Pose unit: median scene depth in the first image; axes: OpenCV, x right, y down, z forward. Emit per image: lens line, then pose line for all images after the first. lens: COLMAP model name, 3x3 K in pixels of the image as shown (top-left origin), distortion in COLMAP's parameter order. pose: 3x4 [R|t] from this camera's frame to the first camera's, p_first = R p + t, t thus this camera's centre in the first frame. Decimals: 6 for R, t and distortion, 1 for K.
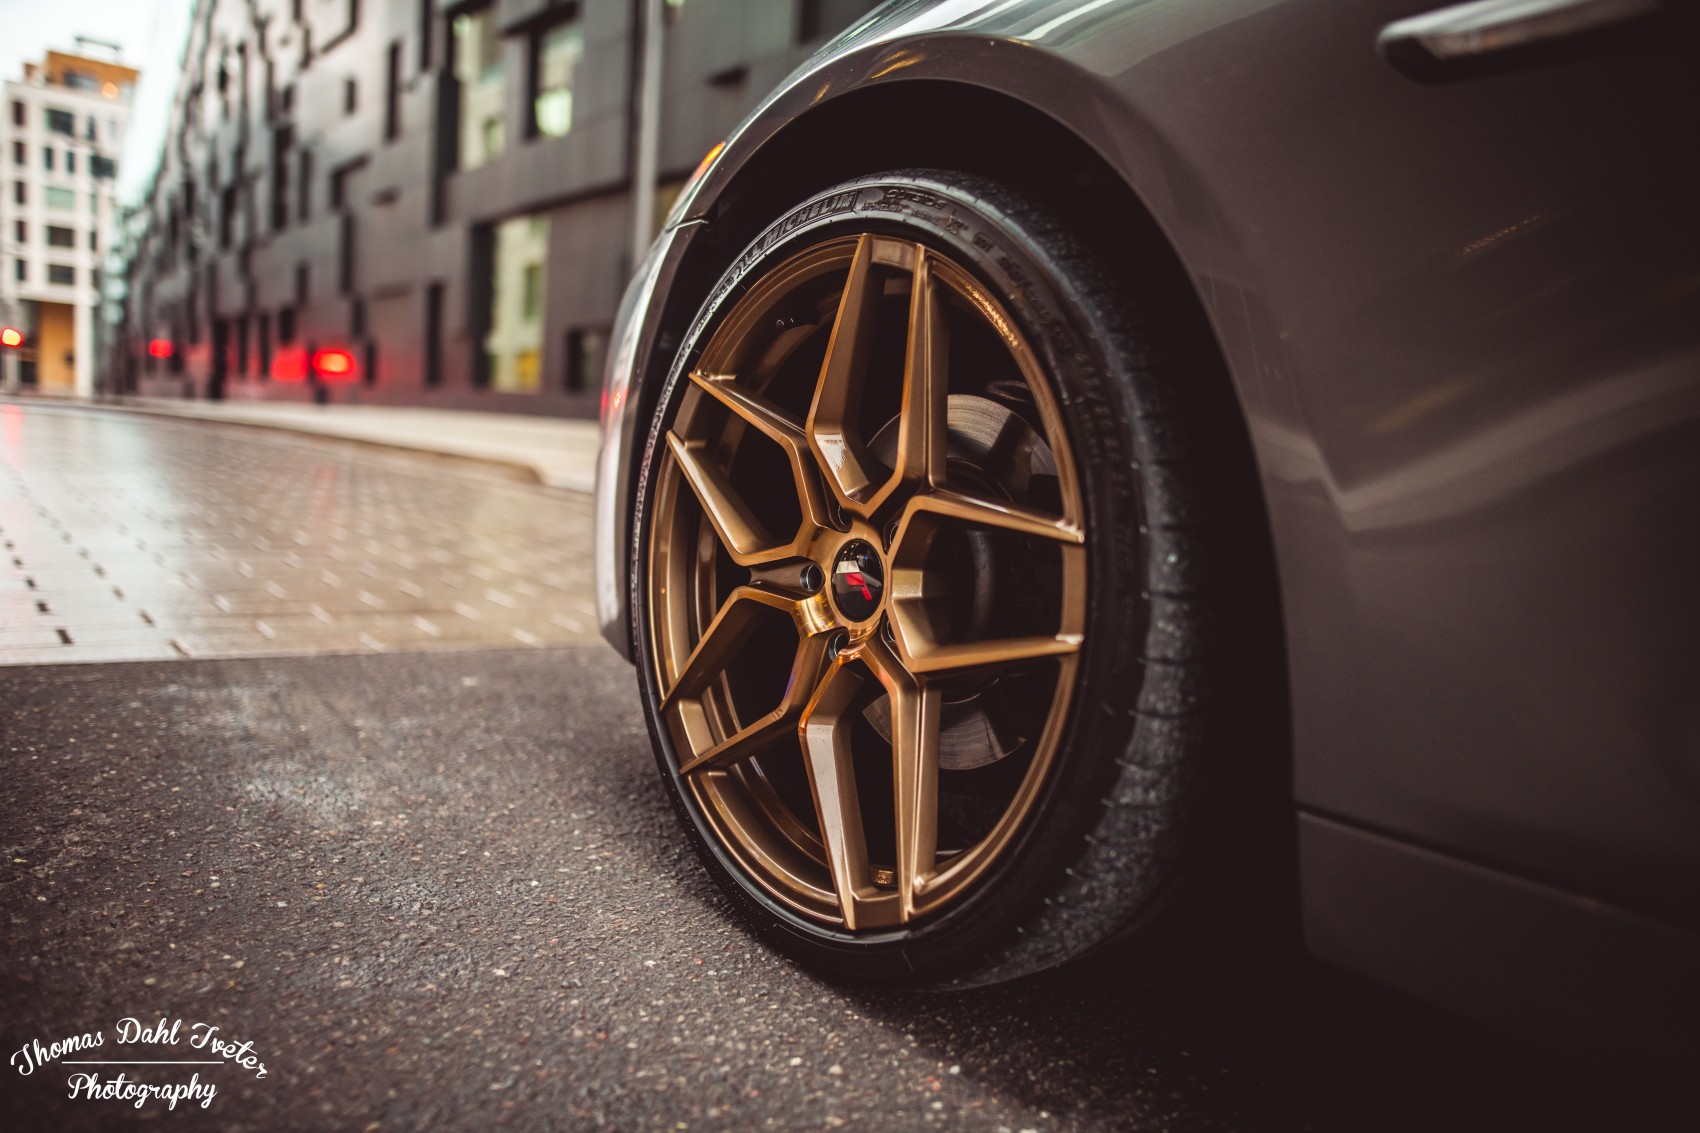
lens RADIAL K [[1133.4, 0, 850.0], [0, 1133.4, 566.5], [0, 0, 1]] dist [-0.000141, -0.003024]
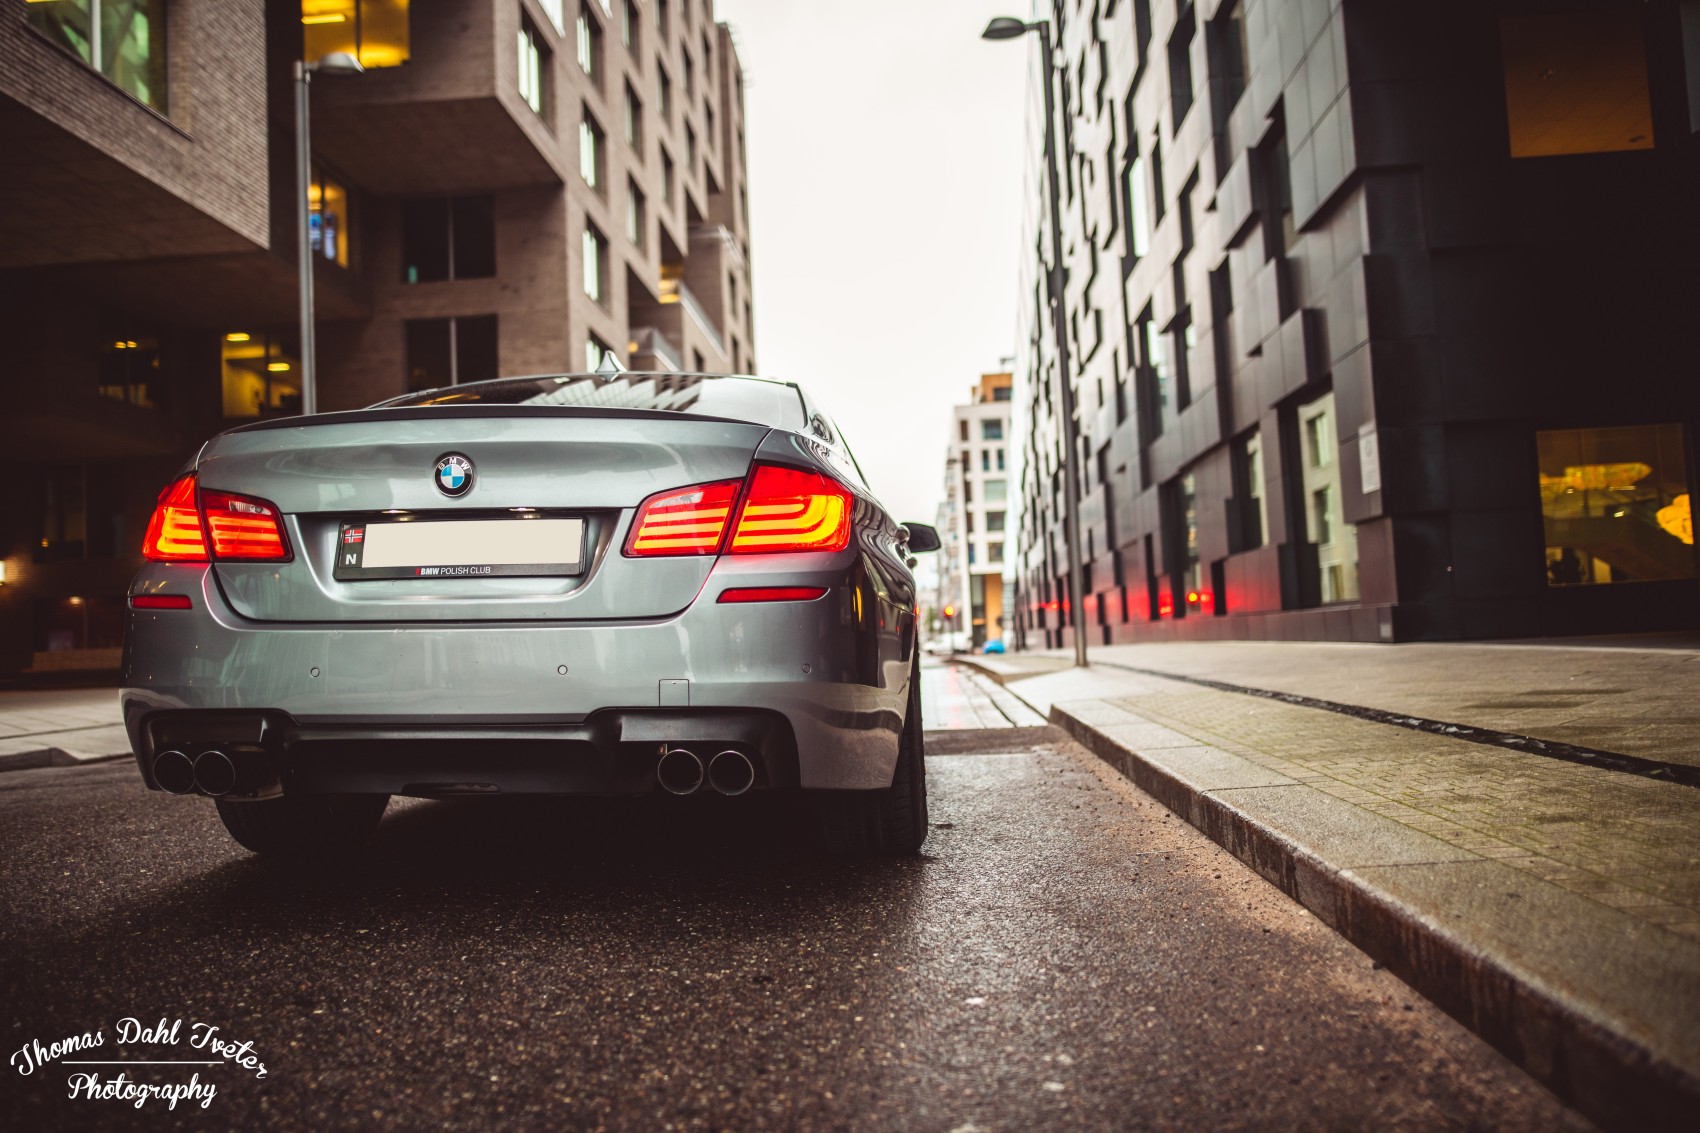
lens RADIAL K [[1200.9, 0, 874.9], [0, 1200.9, 564.0], [0, 0, 1]] dist [-0.003077, -0.001923]
pose [[0.745418, -0.147234, -0.650134, 0.121822], [0.020943, 0.979994, -0.197924, 0.012400], [0.666268, 0.133920, 0.733589, -0.059084]]
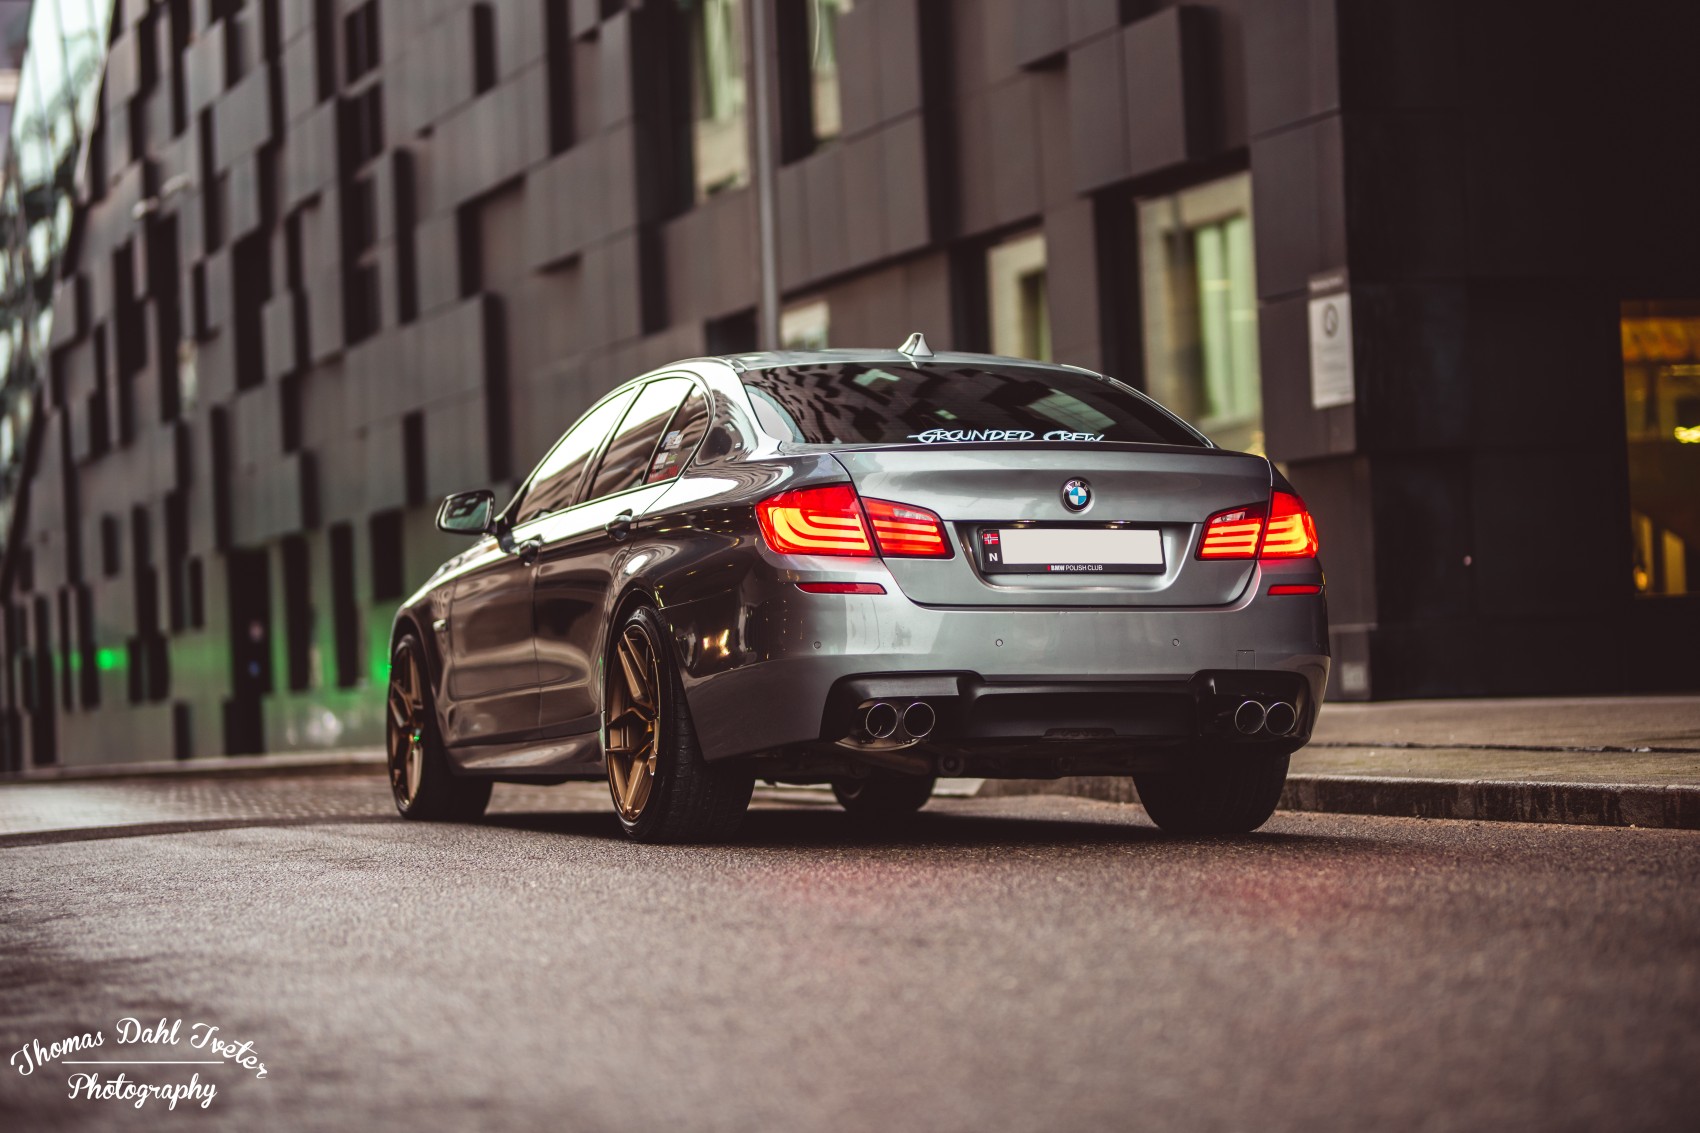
lens RADIAL K [[4138.3, 0, 850.0], [0, 4138.3, 566.5], [0, 0, 1]] dist [0.020744, 0.336072]
pose [[0.930075, -0.121617, -0.346654, 0.145084], [0.066662, 0.983820, -0.166298, 0.041599], [0.361270, 0.131561, 0.923134, -0.264705]]
